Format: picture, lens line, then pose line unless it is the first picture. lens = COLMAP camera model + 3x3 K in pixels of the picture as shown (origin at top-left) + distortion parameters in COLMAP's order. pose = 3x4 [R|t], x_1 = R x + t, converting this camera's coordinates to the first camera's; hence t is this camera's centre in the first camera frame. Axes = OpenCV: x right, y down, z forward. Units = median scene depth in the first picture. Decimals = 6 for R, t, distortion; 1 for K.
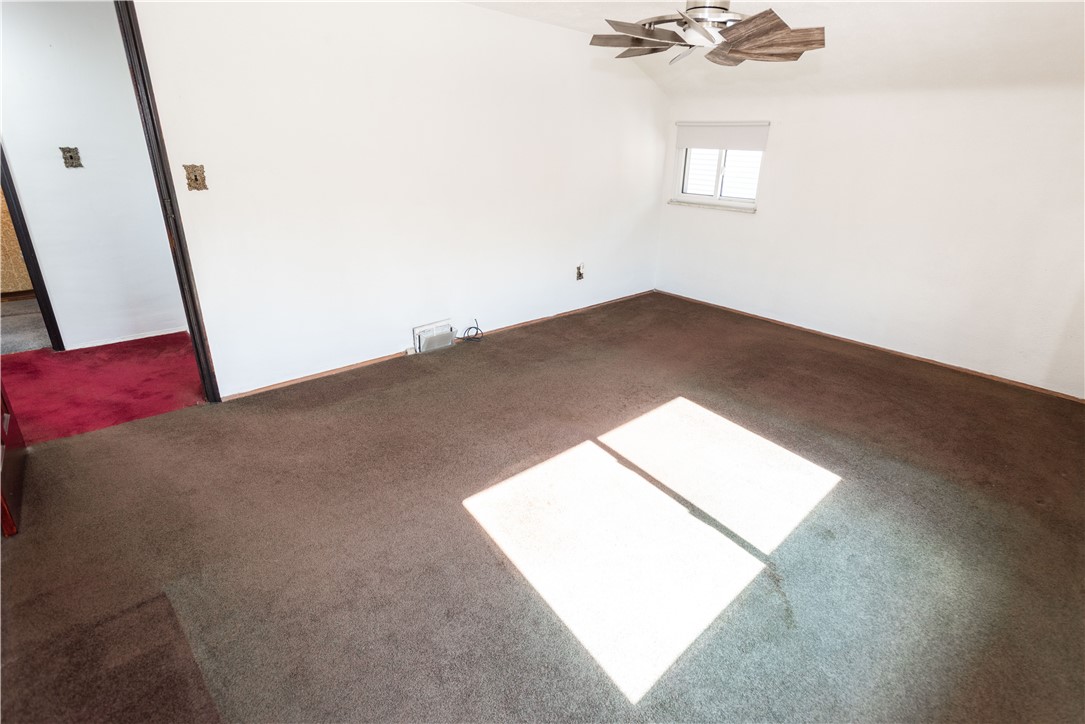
lens RADIAL K [[524.6, 0, 563.5], [0, 524.6, 364.1], [0, 0, 1]] dist [-0.011833, -0.000353]
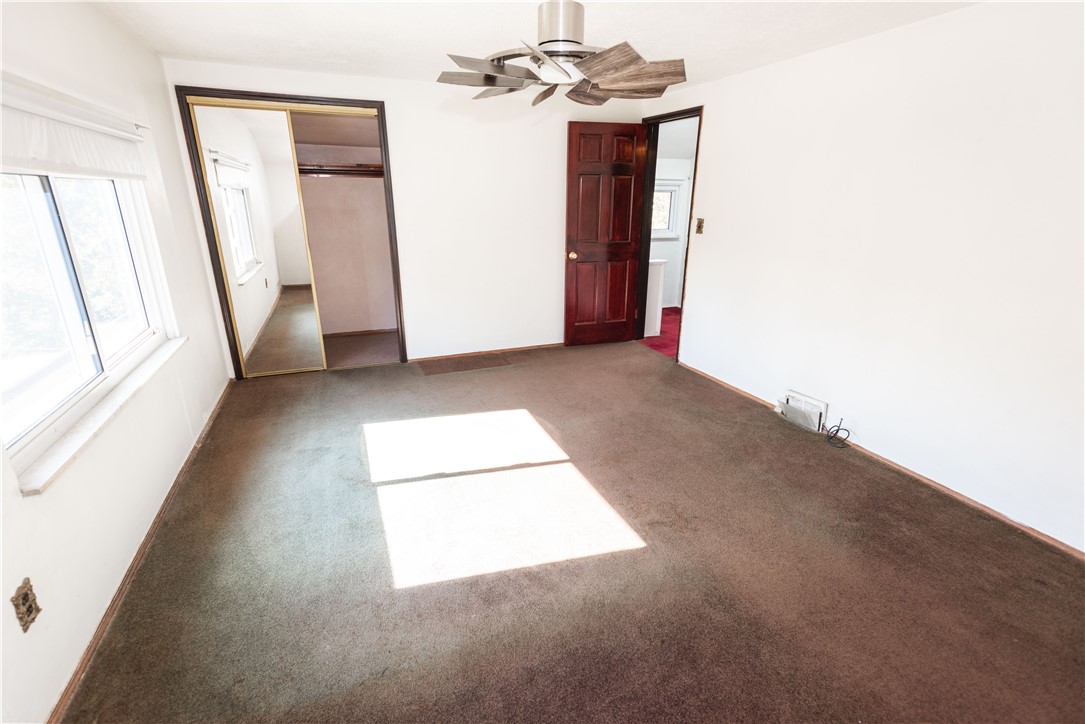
lens RADIAL K [[506.6, 0, 546.2], [0, 506.6, 361.0], [0, 0, 1]] dist [0.020888, -0.000294]
pose [[-0.373642, 0.235867, -0.897084, 0.812973], [-0.386122, 0.839803, 0.381629, -0.341975], [0.843387, 0.488976, -0.222712, 0.930197]]
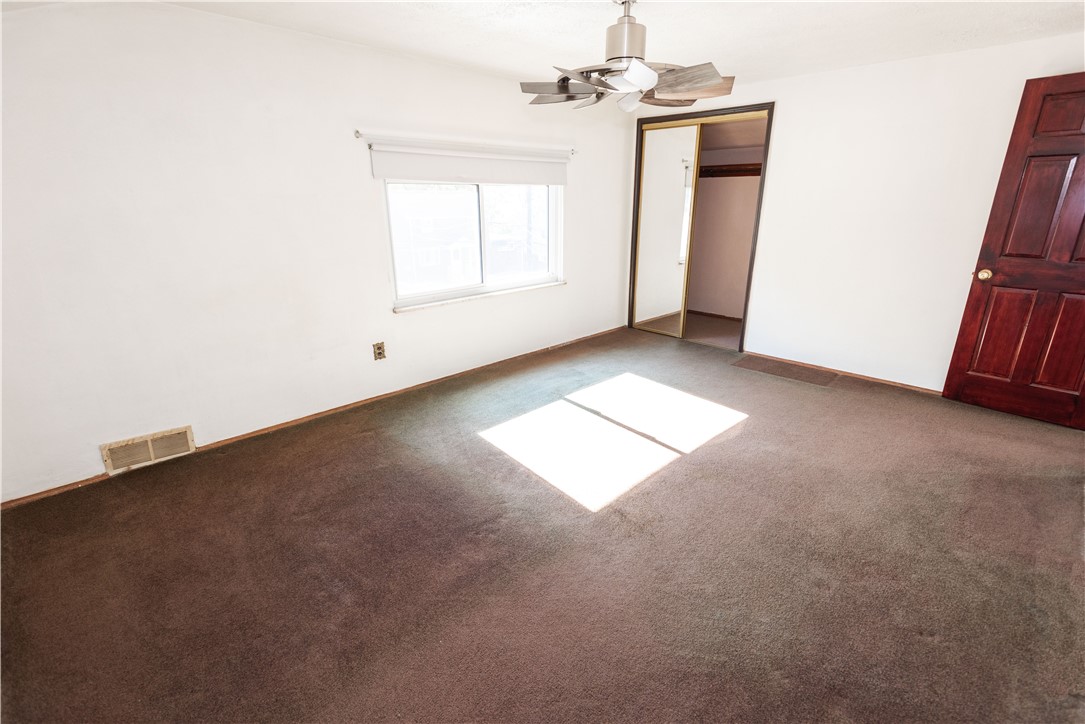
lens RADIAL K [[506.6, 0, 546.2], [0, 506.6, 361.0], [0, 0, 1]] dist [0.020888, -0.000294]
pose [[-0.998285, -0.042559, -0.040194, 0.326377], [-0.058503, 0.749309, 0.659631, -0.565046], [0.002044, 0.660852, -0.750514, 1.400263]]
